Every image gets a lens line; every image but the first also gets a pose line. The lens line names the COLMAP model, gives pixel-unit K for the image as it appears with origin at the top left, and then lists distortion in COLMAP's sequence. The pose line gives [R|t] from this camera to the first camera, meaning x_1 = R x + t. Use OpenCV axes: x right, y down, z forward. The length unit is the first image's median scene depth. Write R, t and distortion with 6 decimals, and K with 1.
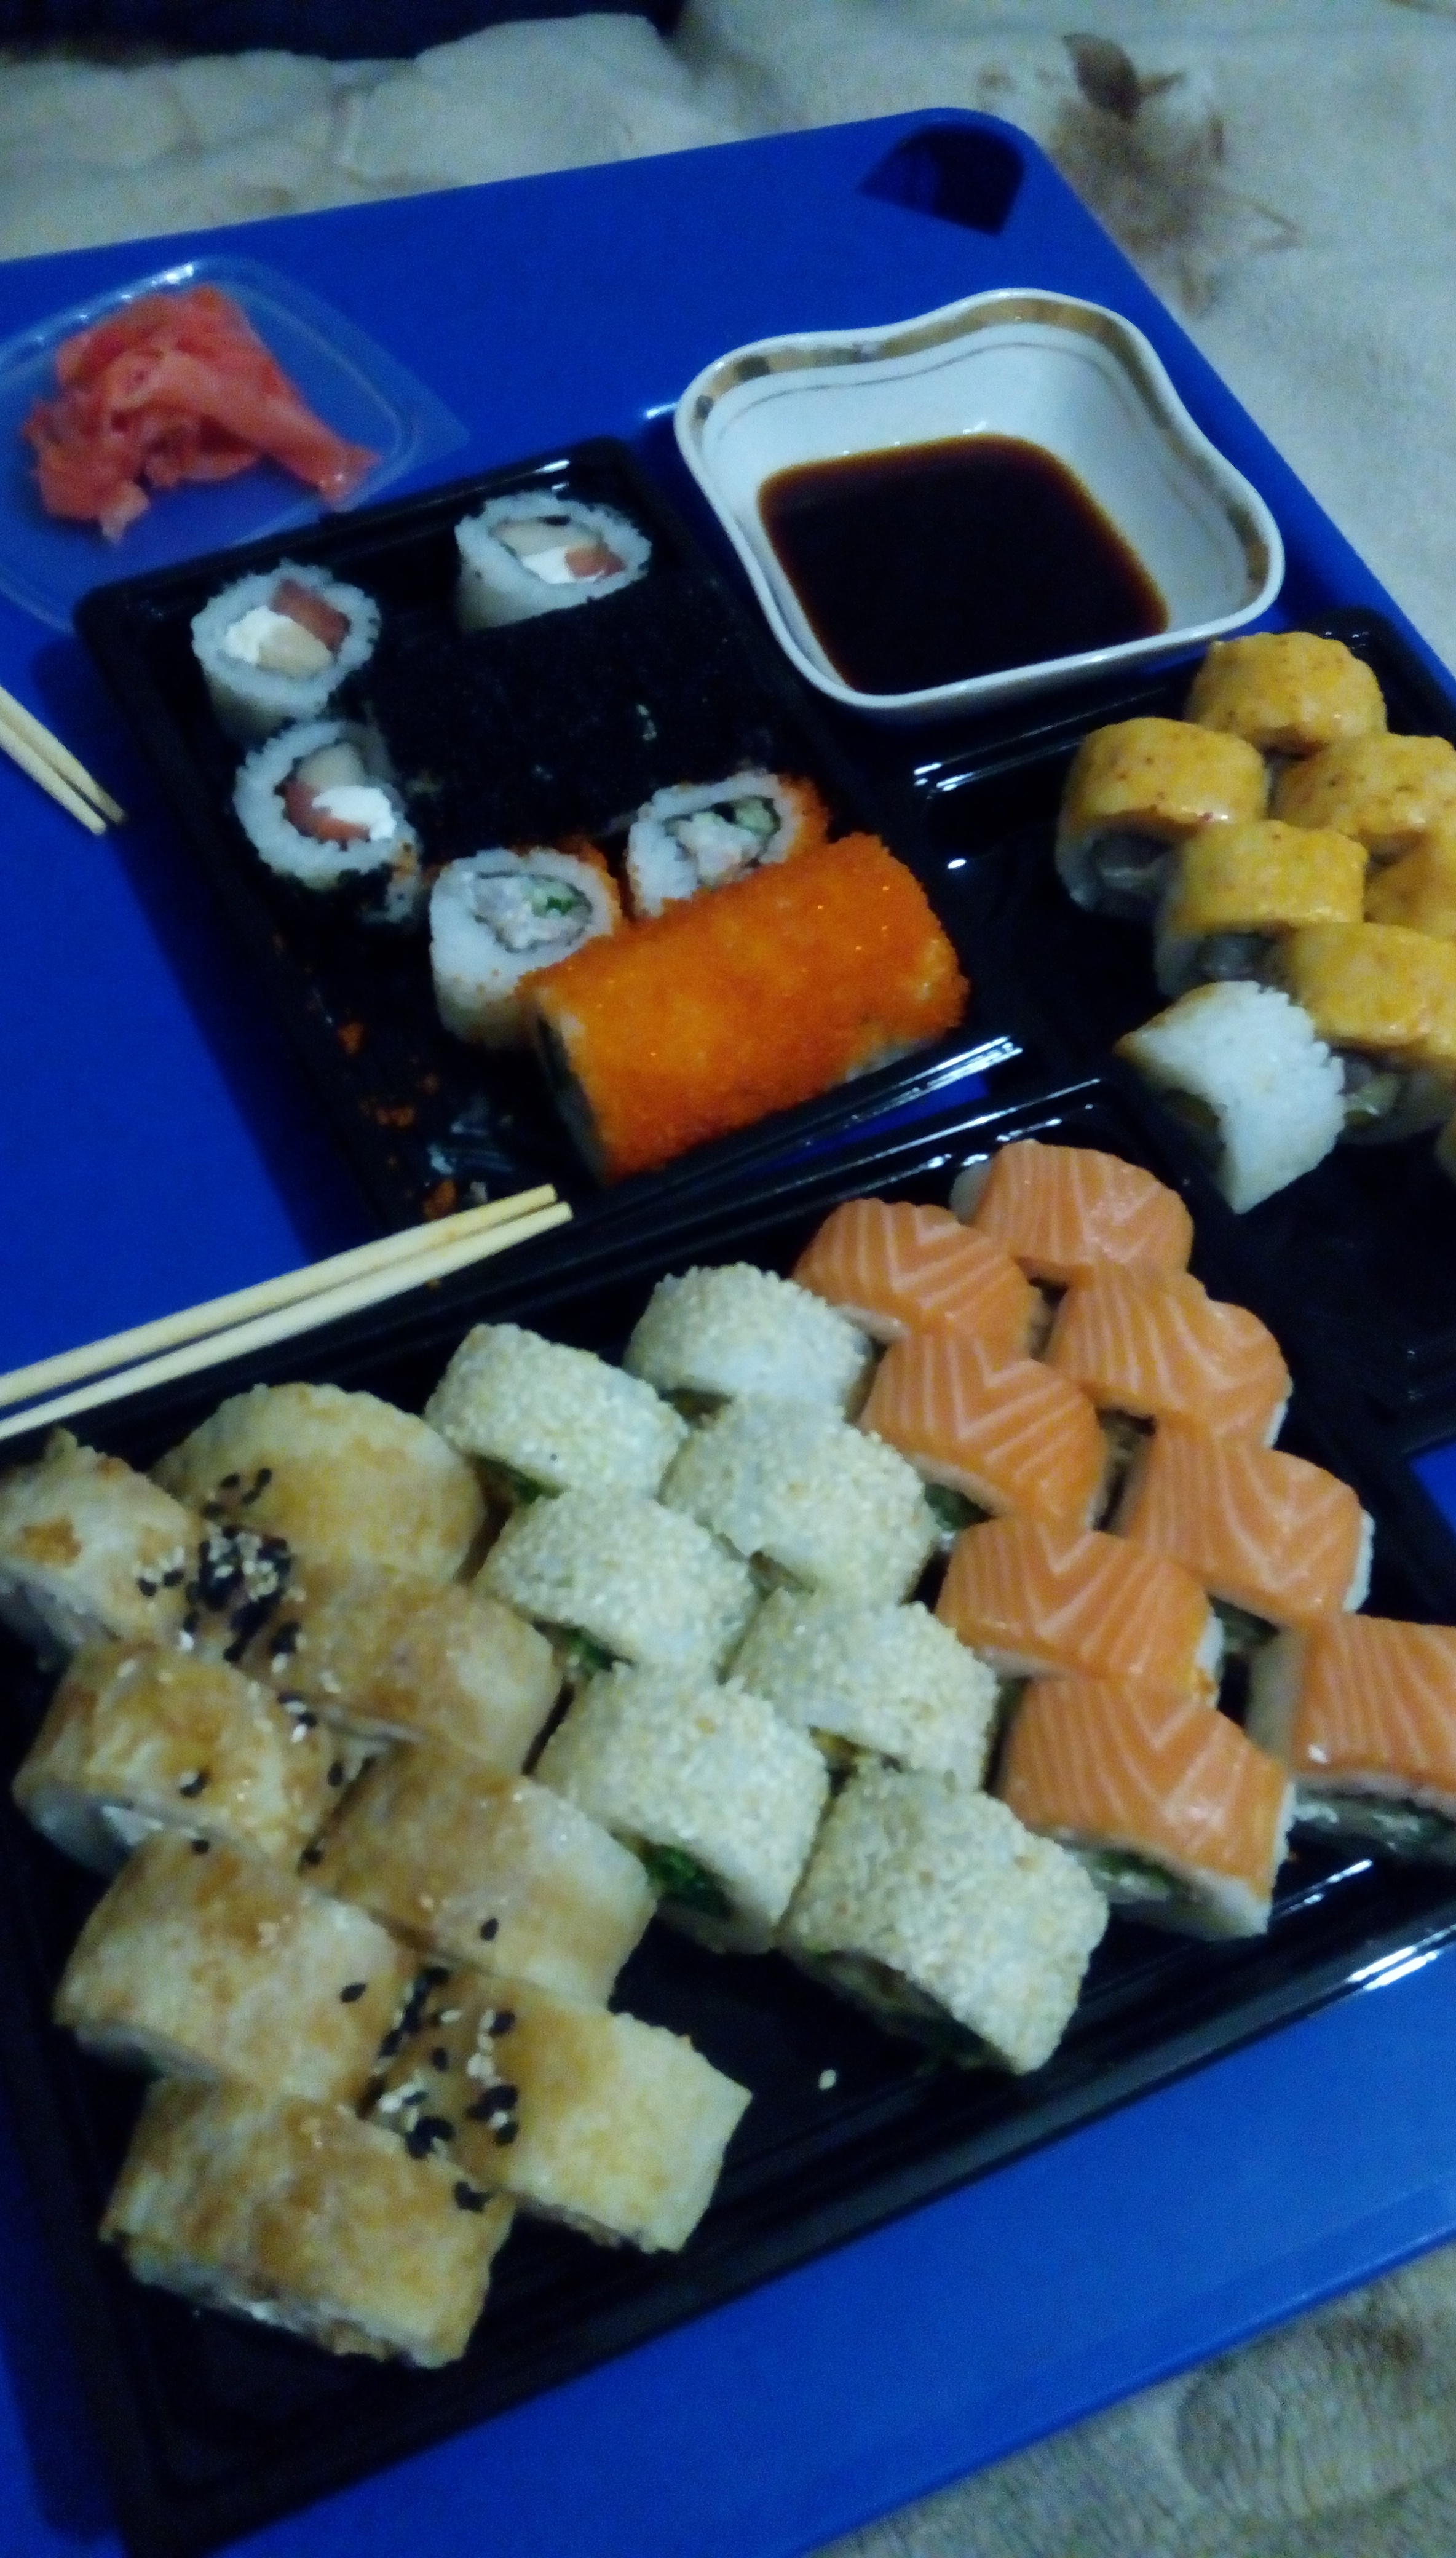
lens RADIAL K [[2061.2, 0, 741.5], [0, 2061.2, 1255.3], [0, 0, 1]] dist [0.121849, -0.211787]
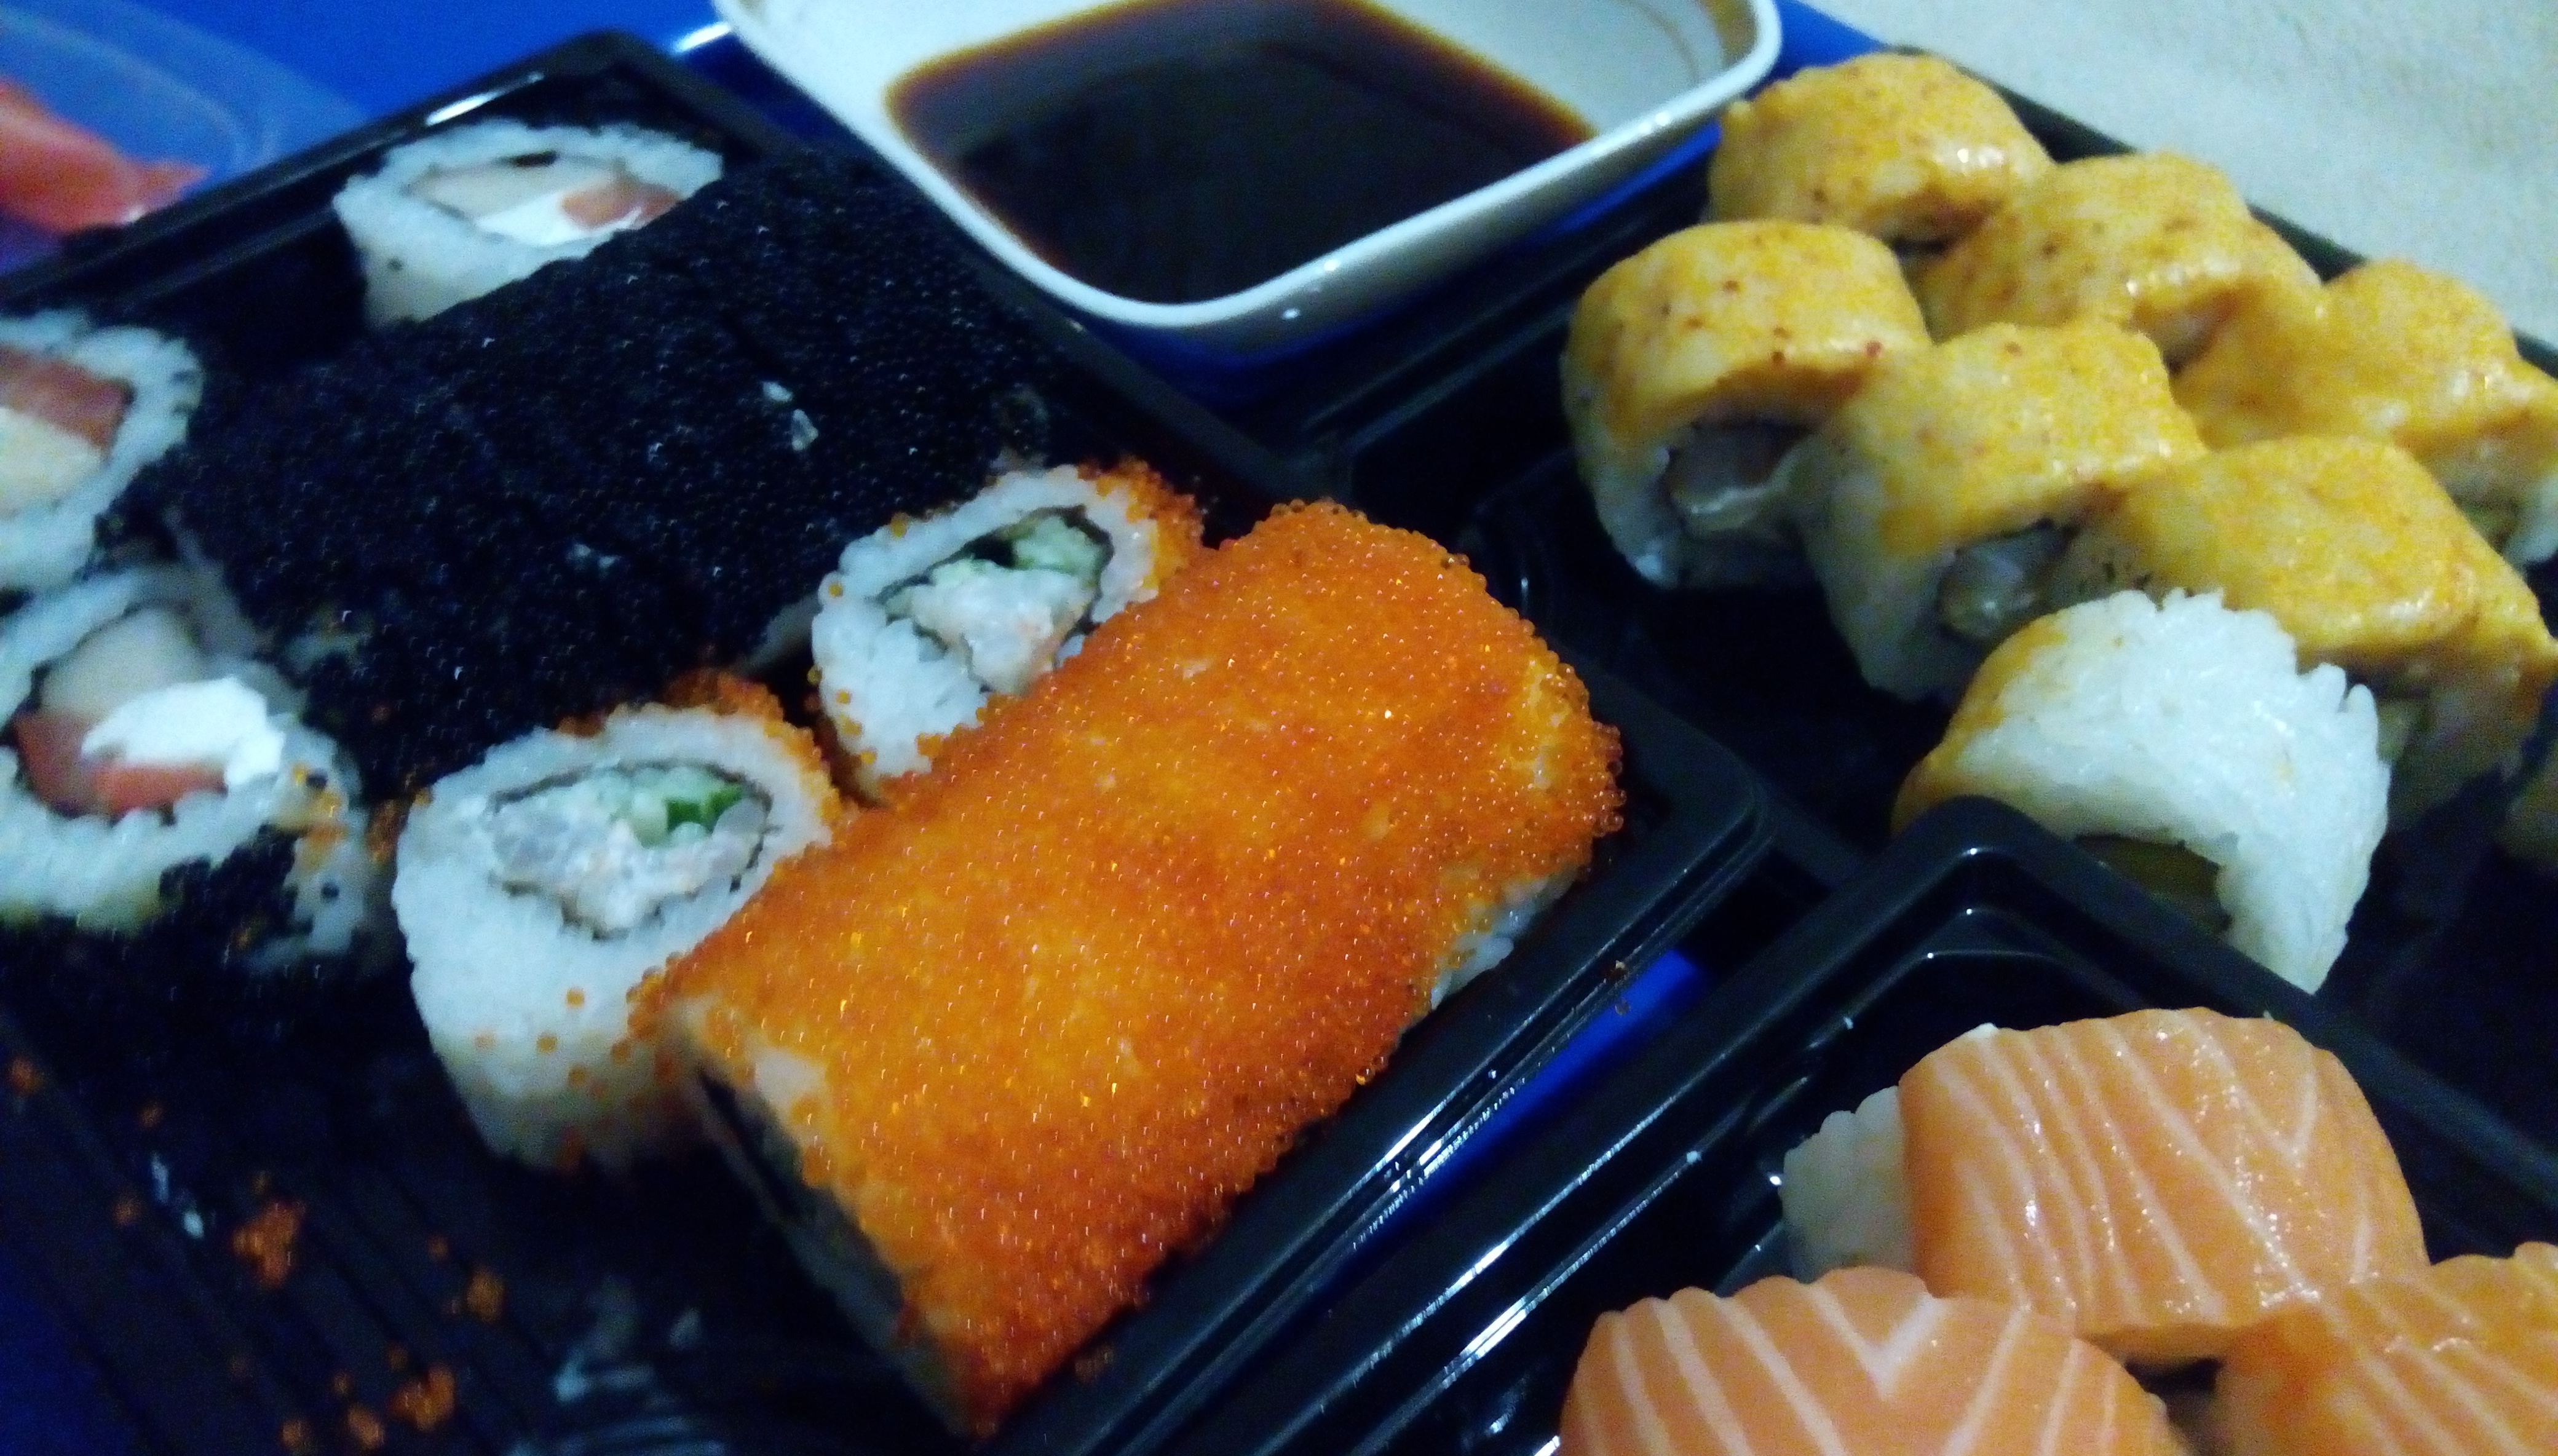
lens RADIAL K [[2000.7, 0, 1279.0], [0, 2000.7, 728.0], [0, 0, 1]] dist [0.108734, -0.204369]
pose [[0.949768, -0.253652, 0.183305, -0.043413], [0.286330, 0.940716, -0.181846, -0.070836], [-0.126313, 0.225197, 0.966091, 0.560408]]
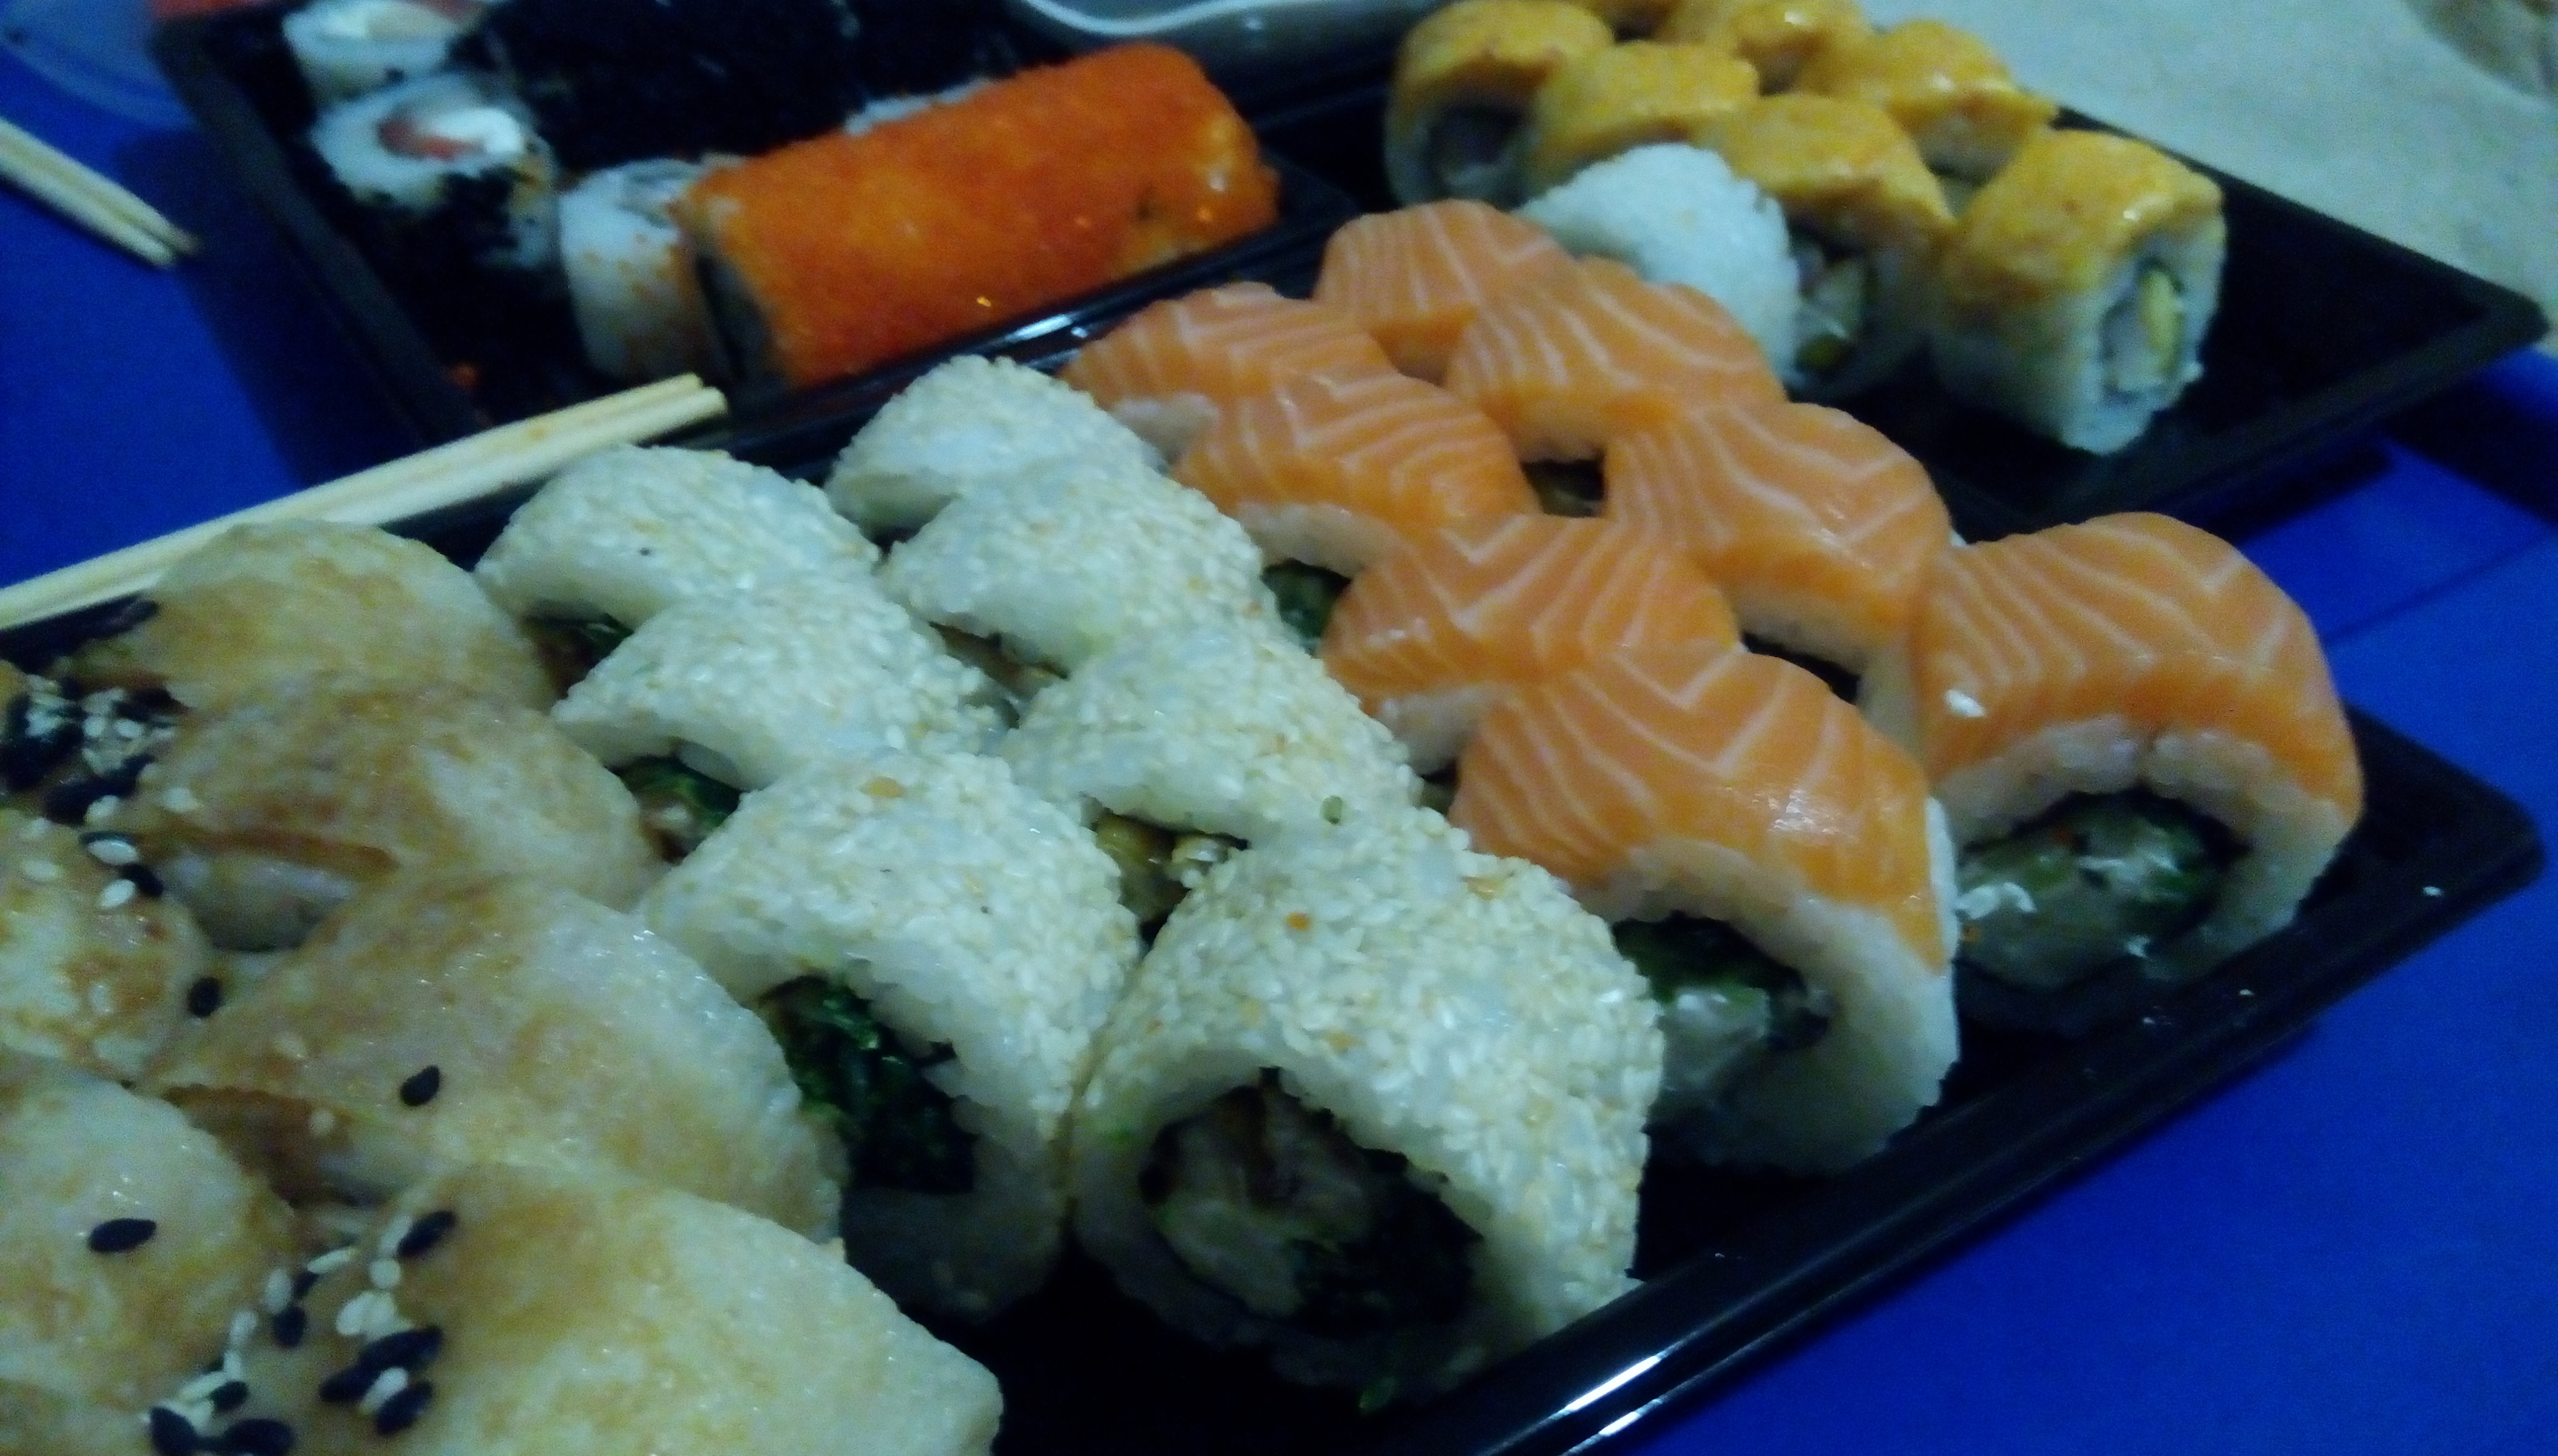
lens RADIAL K [[2061.2, 0, 1316.8], [0, 2061.2, 729.5], [0, 0, 1]] dist [0.121849, -0.211787]
pose [[0.989521, -0.129452, 0.063955, 0.048276], [0.143971, 0.918264, -0.368867, 0.328039], [-0.010977, 0.374210, 0.927279, 0.363167]]
